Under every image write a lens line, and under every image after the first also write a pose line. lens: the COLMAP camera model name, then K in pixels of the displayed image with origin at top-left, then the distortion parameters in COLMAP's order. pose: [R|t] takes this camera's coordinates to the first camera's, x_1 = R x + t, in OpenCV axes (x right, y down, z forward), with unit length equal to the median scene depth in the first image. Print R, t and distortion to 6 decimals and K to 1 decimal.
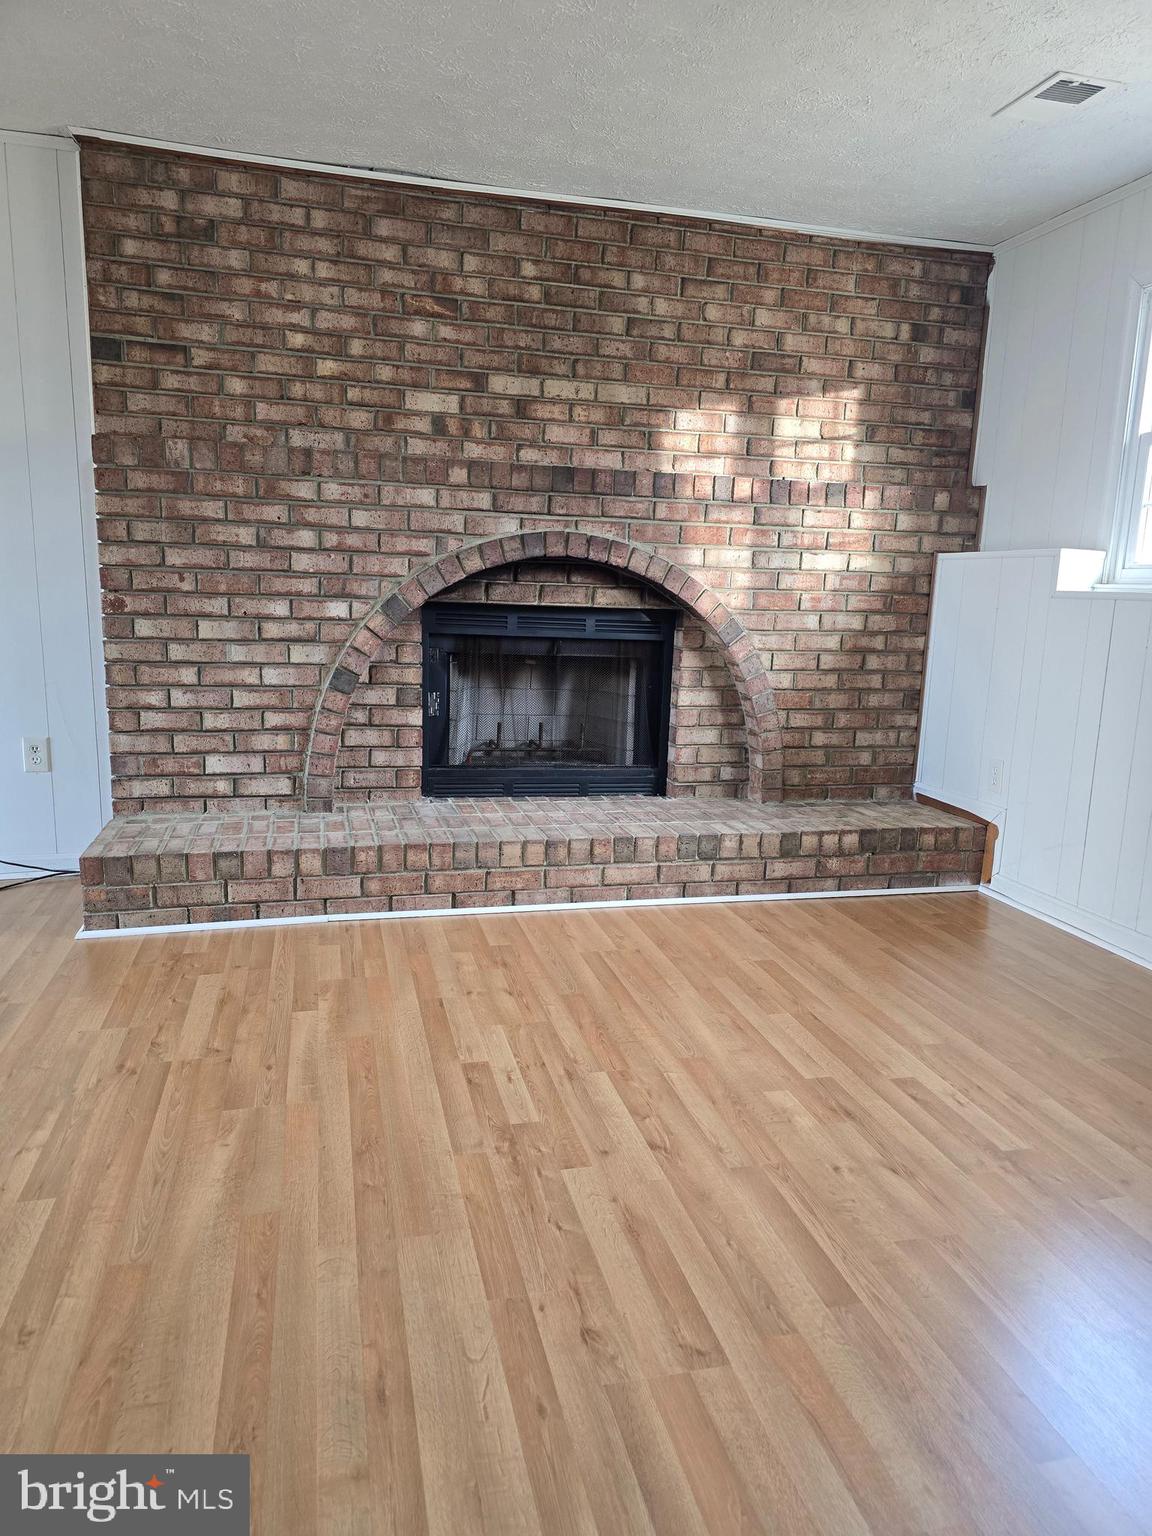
lens RADIAL K [[1025.8, 0, 595.9], [0, 1025.8, 767.0], [0, 0, 1]] dist [0.114014, -0.135400]
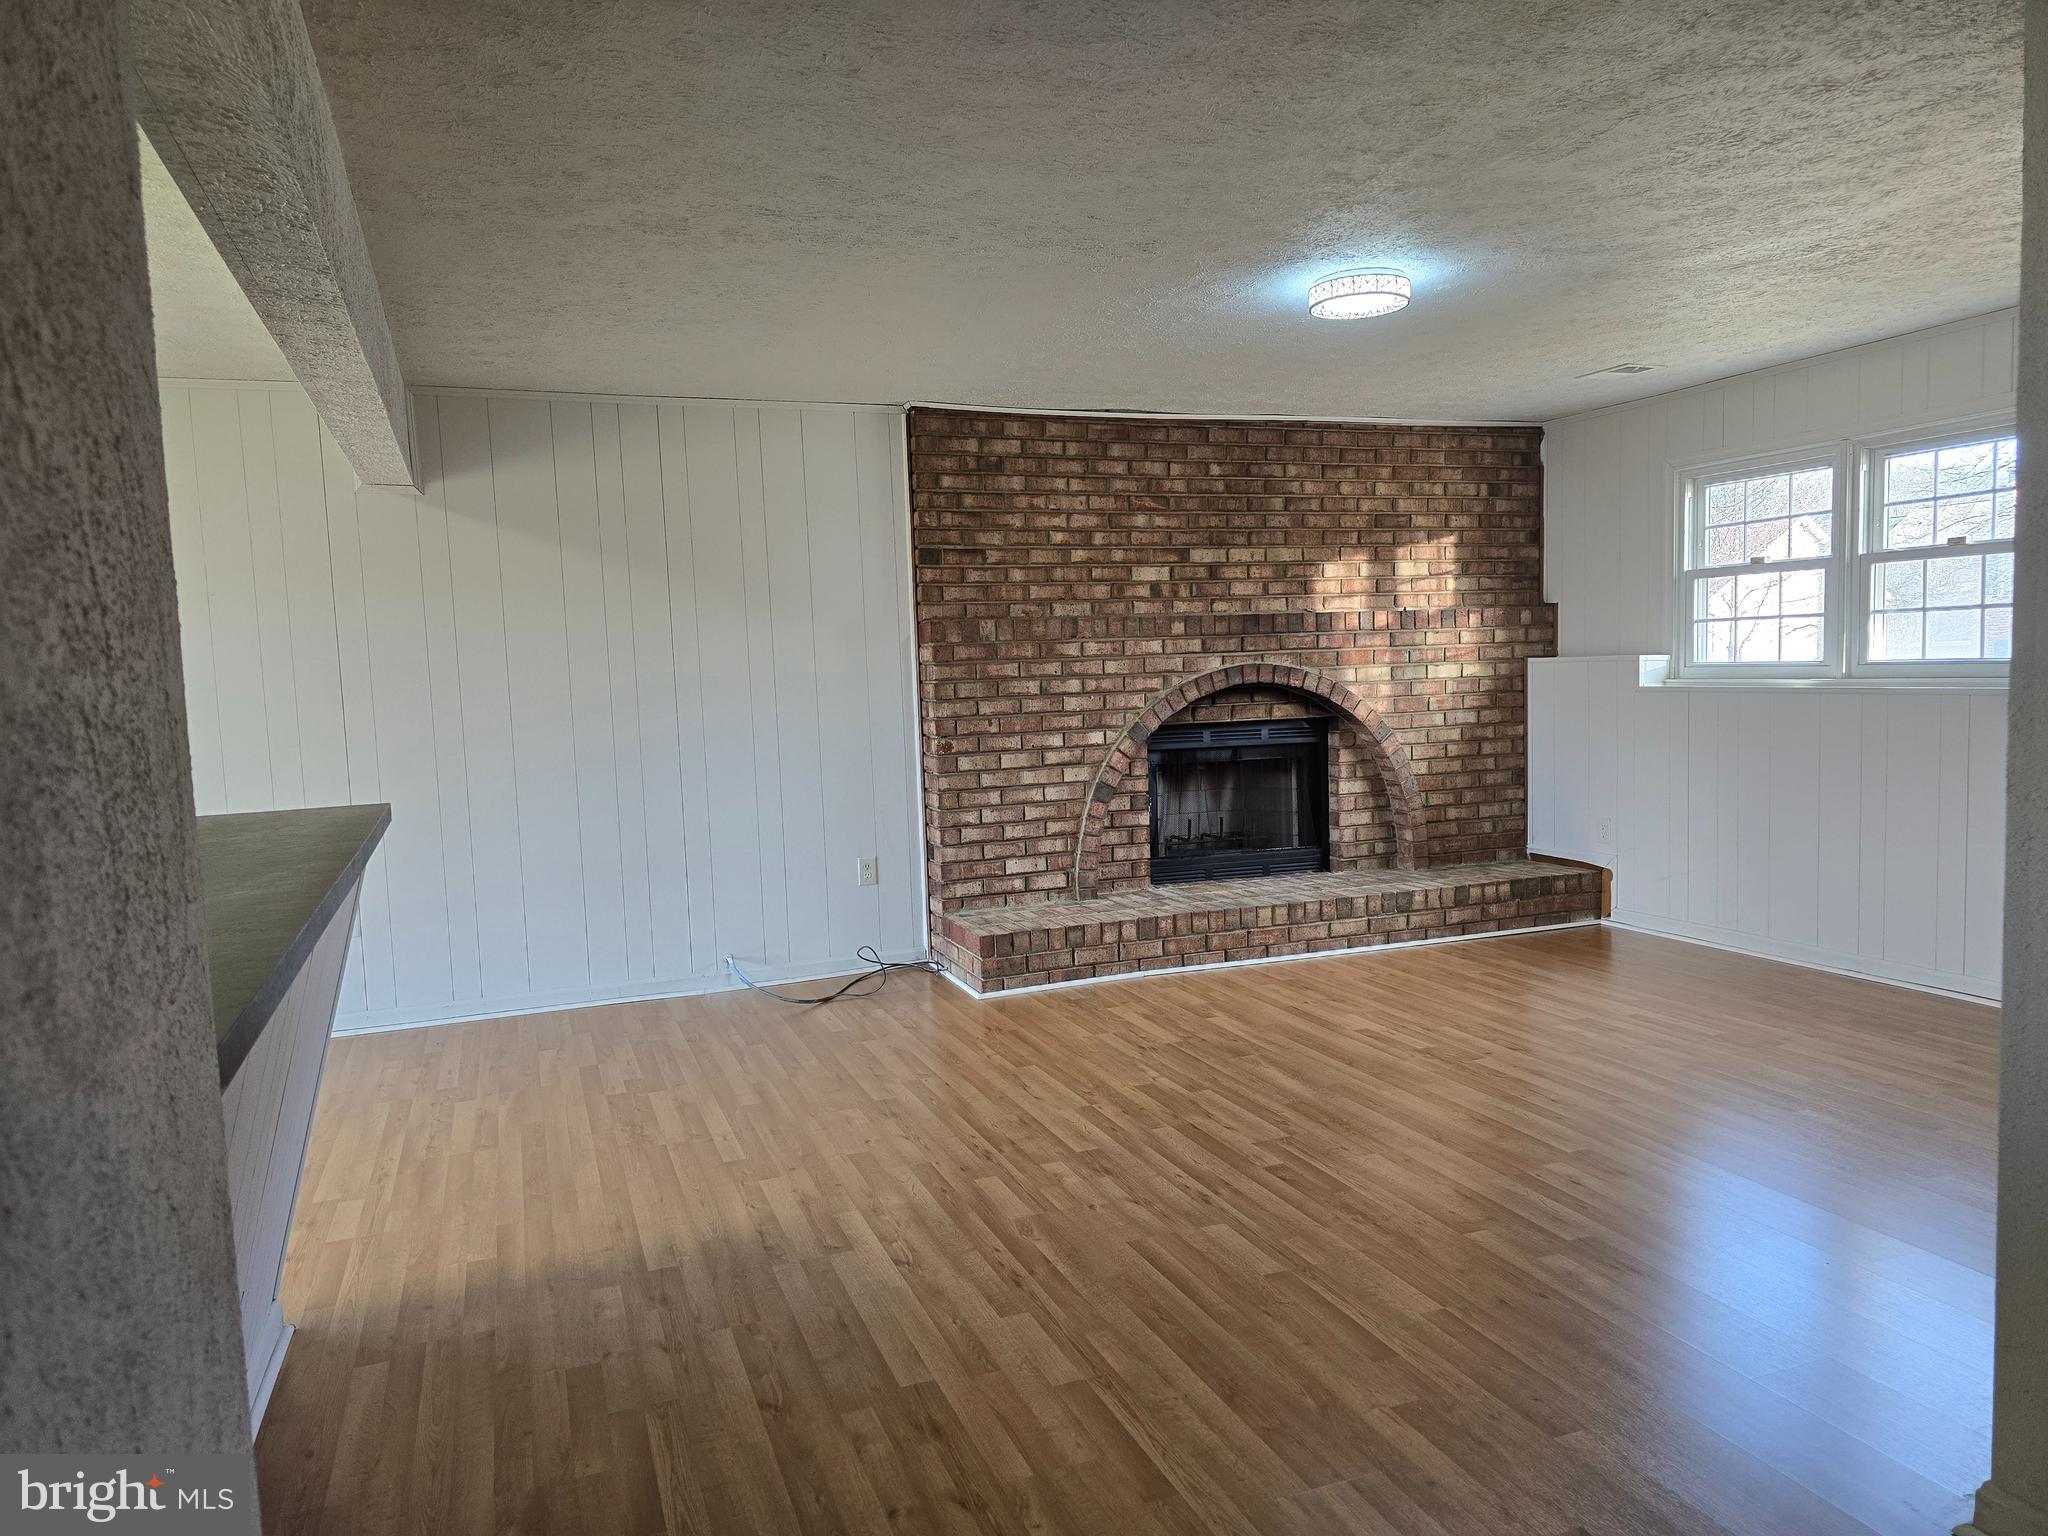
lens RADIAL K [[1367.7, 0, 1024.0], [0, 1367.7, 768.0], [0, 0, 1]] dist [0.114014, -0.135400]
pose [[0.992199, -0.071630, 0.102029, -0.503525], [0.081074, 0.992486, -0.091643, 0.031303], [-0.094698, 0.099200, 0.990551, -0.643959]]
